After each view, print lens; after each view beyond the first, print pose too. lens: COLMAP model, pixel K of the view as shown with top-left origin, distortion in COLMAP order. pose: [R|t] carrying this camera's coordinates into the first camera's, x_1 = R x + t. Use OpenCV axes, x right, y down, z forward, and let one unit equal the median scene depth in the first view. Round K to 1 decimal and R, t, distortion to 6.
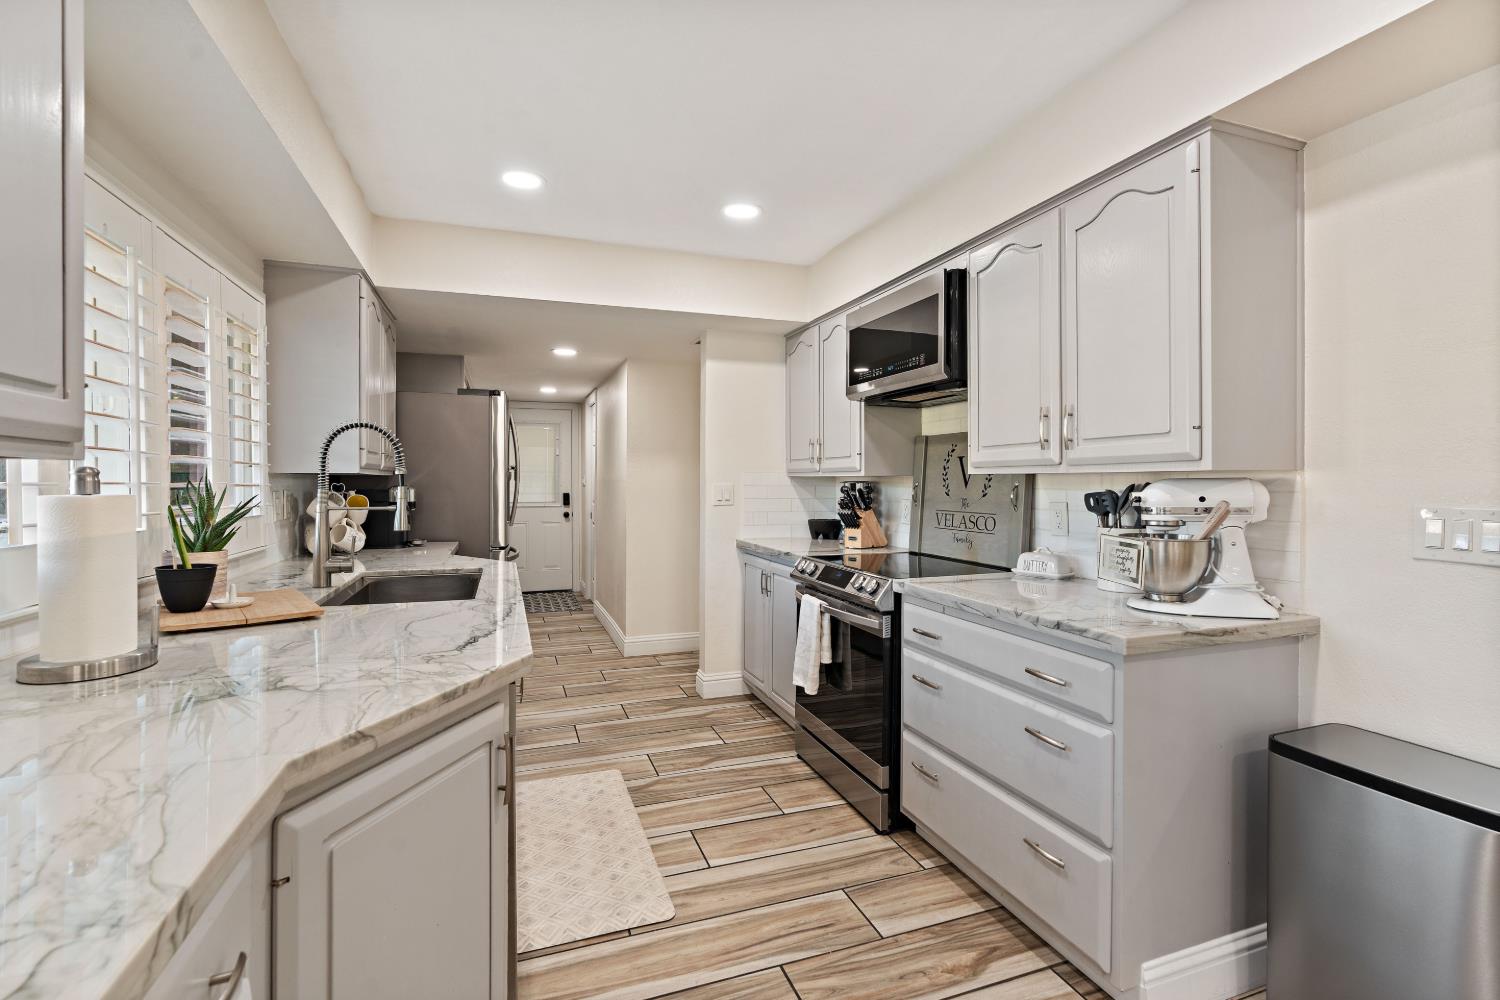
lens RADIAL K [[674.3, 0, 746.6], [0, 674.3, 487.7], [0, 0, 1]] dist [-0.011851, 0.004934]
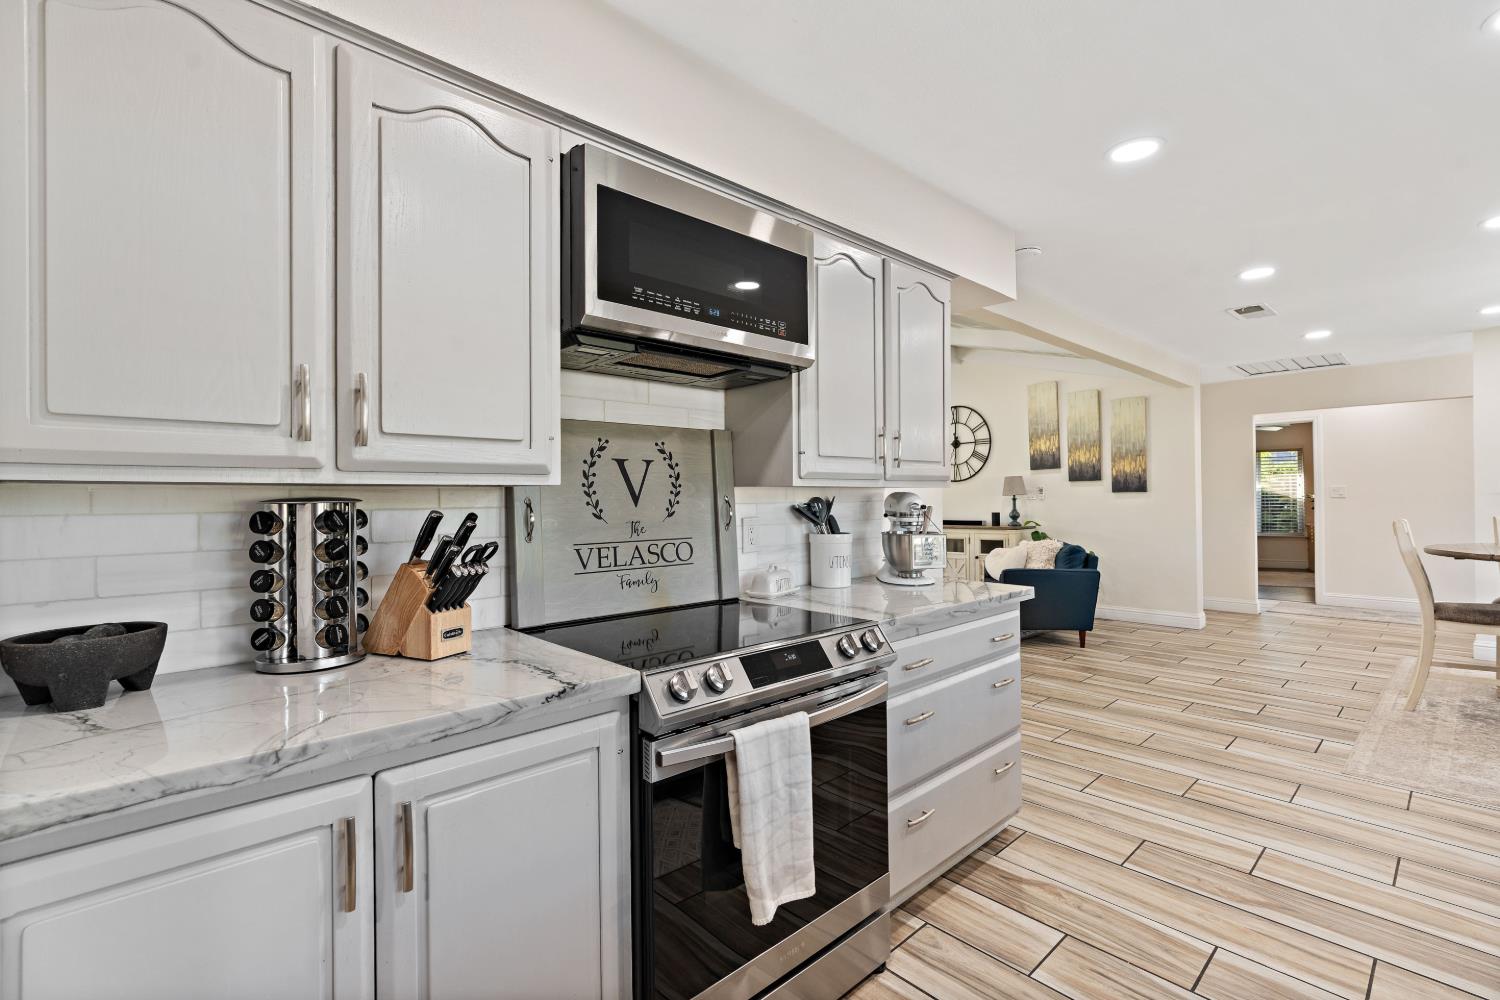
lens RADIAL K [[674.3, 0, 750.4], [0, 674.3, 495.7], [0, 0, 1]] dist [-0.011851, 0.004934]
pose [[-0.390059, 0.002304, 0.920787, -0.437220], [0.016817, 0.999848, 0.004622, -0.013625], [-0.920636, 0.017288, -0.390039, 1.439966]]
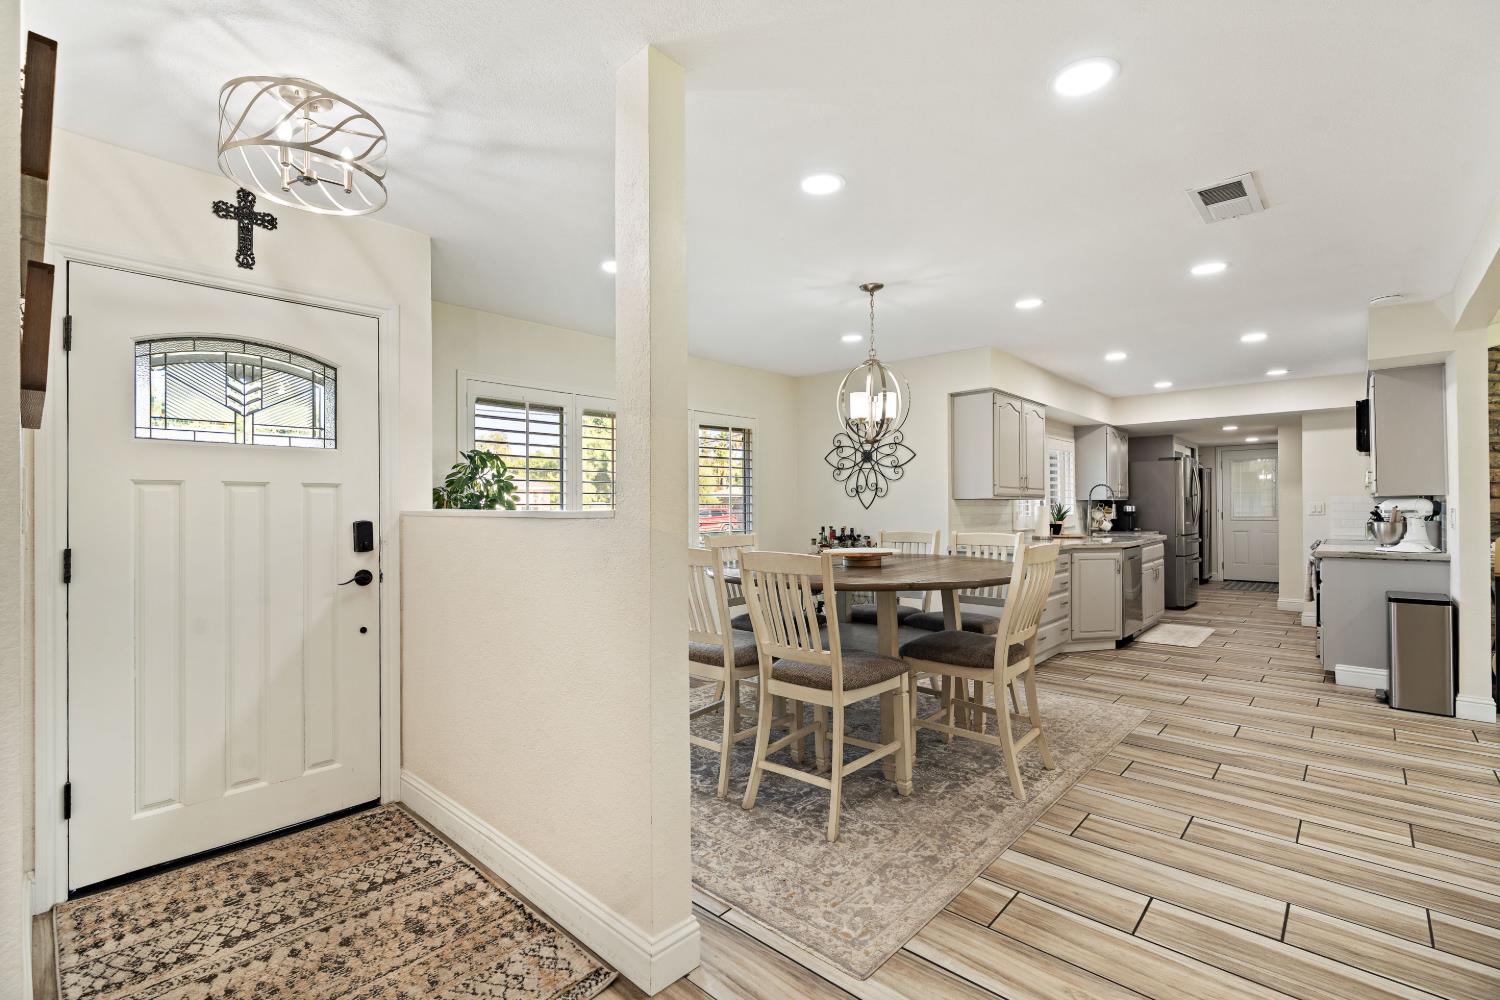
lens RADIAL K [[674.3, 0, 755.7], [0, 674.3, 504.2], [0, 0, 1]] dist [-0.011851, 0.004934]
pose [[0.472249, -0.007529, -0.881433, 1.310822], [0.000296, 0.999965, -0.008383, 0.021390], [0.881465, 0.003698, 0.472234, -1.743974]]
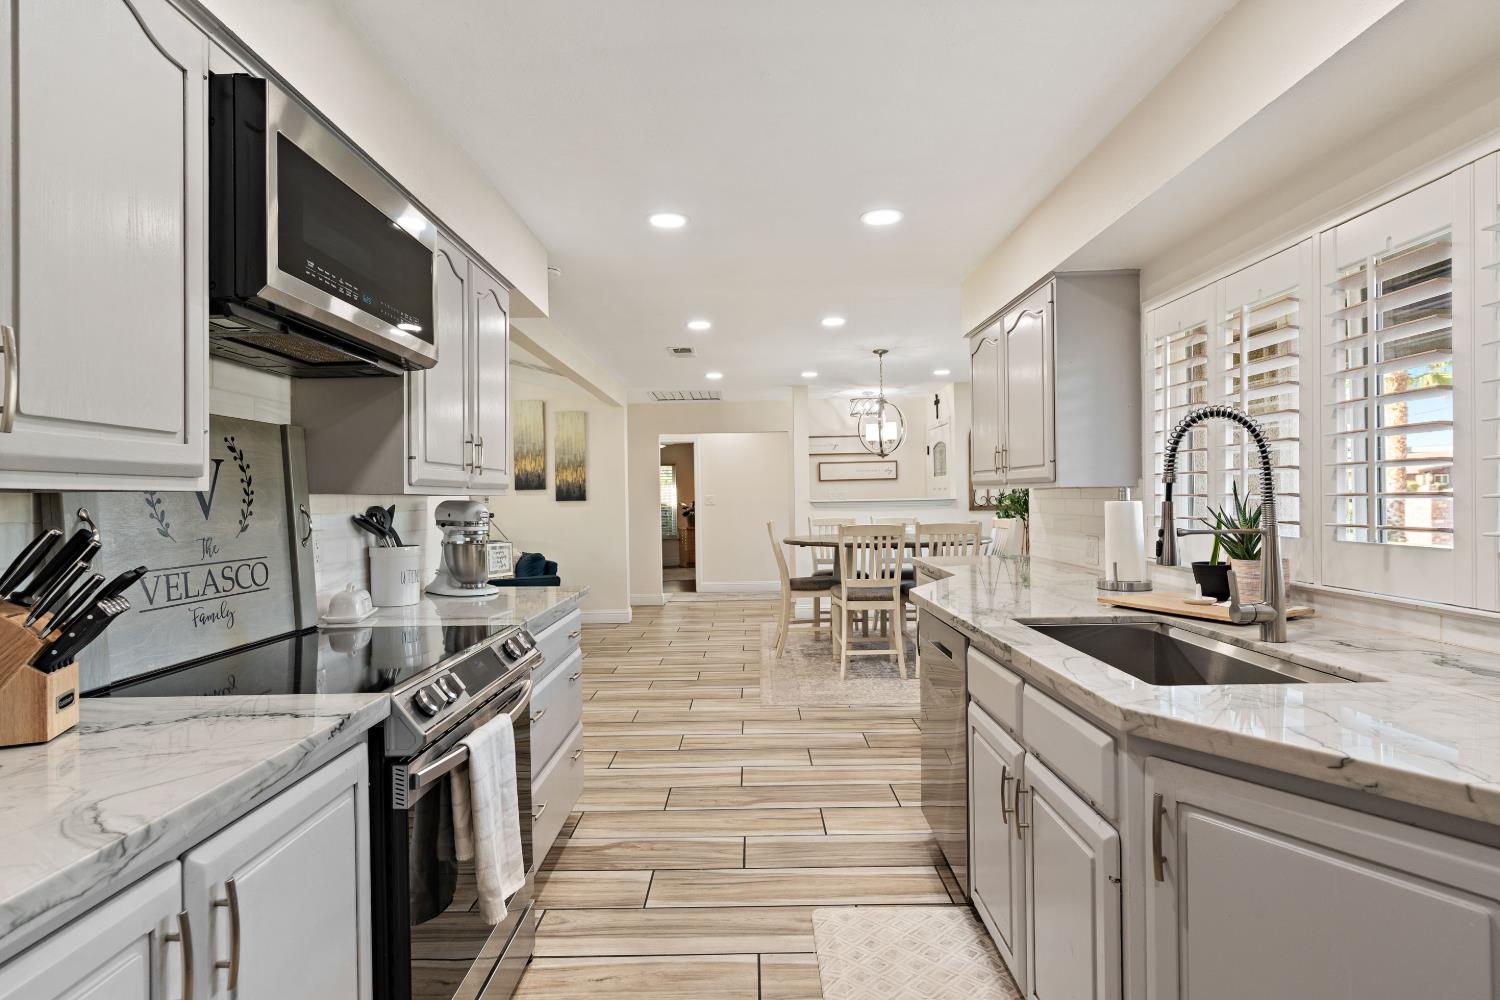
lens RADIAL K [[759.5, 0, 752.2], [0, 759.5, 495.4], [0, 0, 1]] dist [-0.007627, 0.003565]
pose [[-0.941579, 0.011812, 0.336586, -0.347757], [0.014355, 0.999884, 0.005066, -0.017743], [-0.336487, 0.009602, -0.941639, 1.758455]]
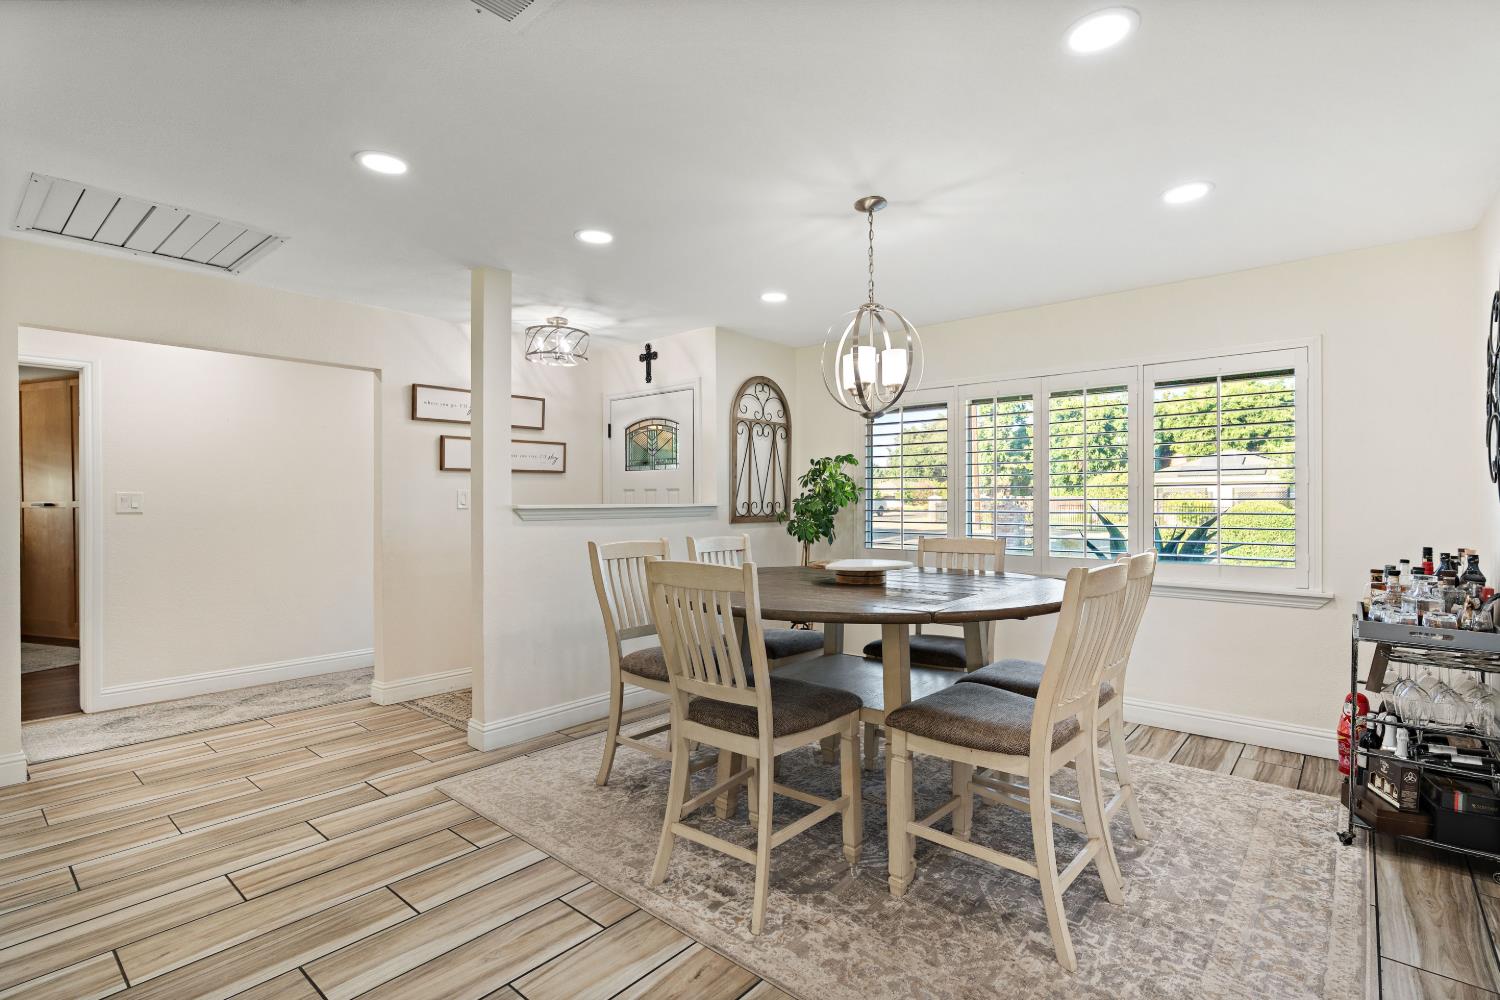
lens RADIAL K [[726.6, 0, 752.7], [0, 726.6, 495.9], [0, 0, 1]] dist [-0.008553, 0.003225]
pose [[-0.873840, -0.007949, -0.486148, 0.845972], [-0.006472, 0.999968, -0.004718, 0.008894], [0.486170, -0.000976, -0.873864, 0.173869]]
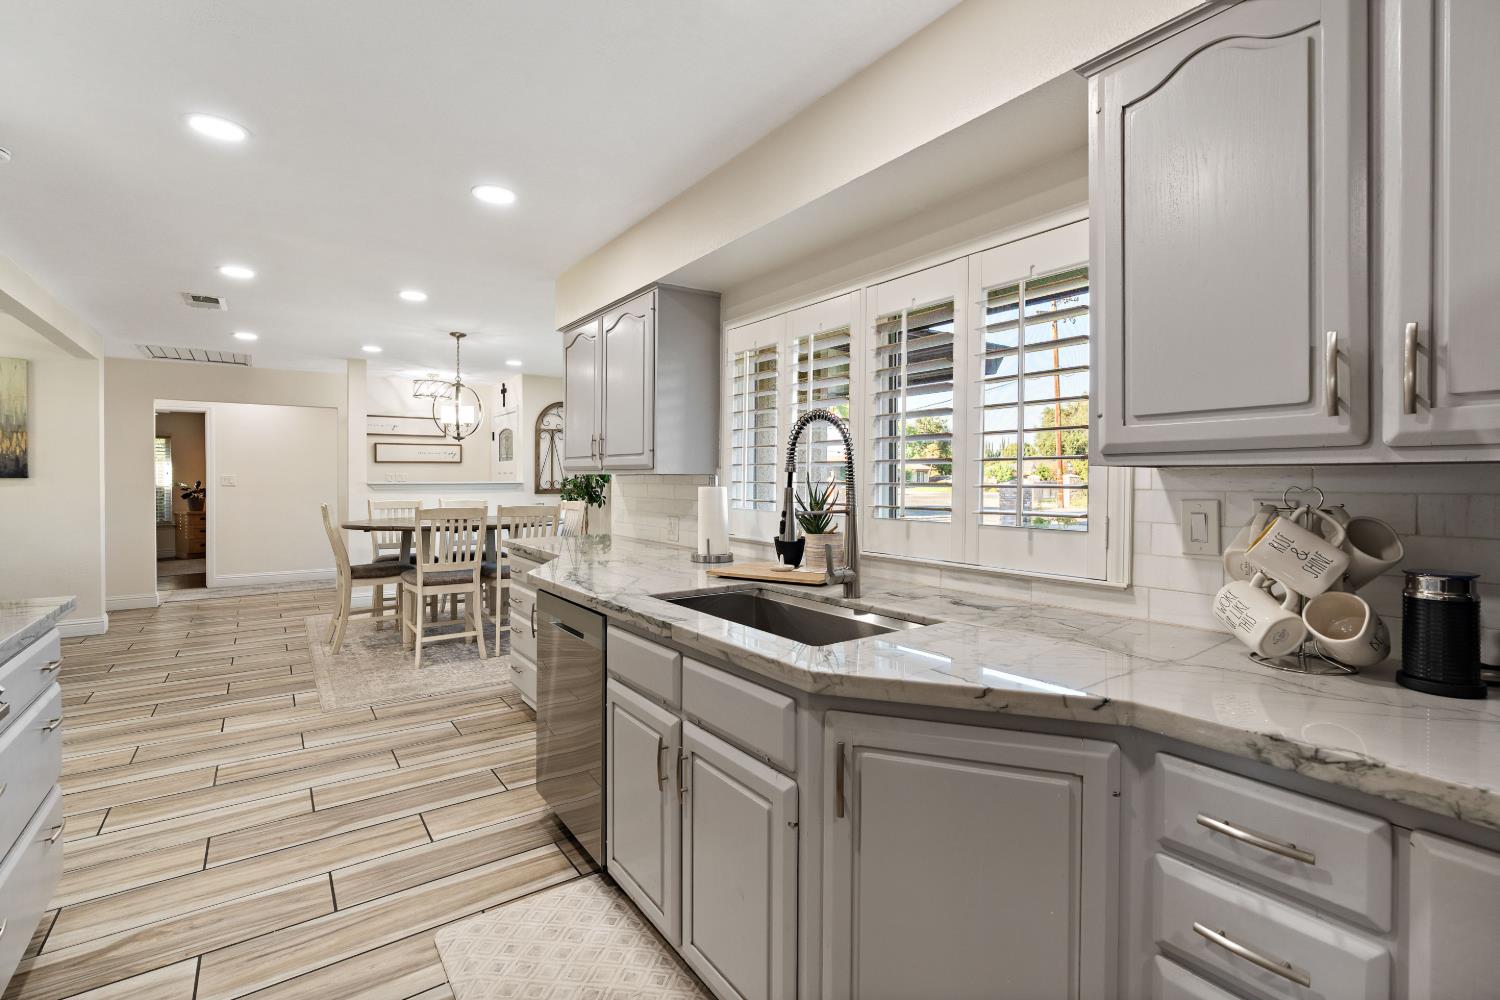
lens RADIAL K [[674.3, 0, 754.8], [0, 674.3, 485.5], [0, 0, 1]] dist [-0.011851, 0.004934]
pose [[-0.959469, -0.002967, -0.281798, -0.223448], [-0.007504, 0.999859, 0.015025, -0.016239], [0.281714, 0.016531, -0.959356, 1.667730]]
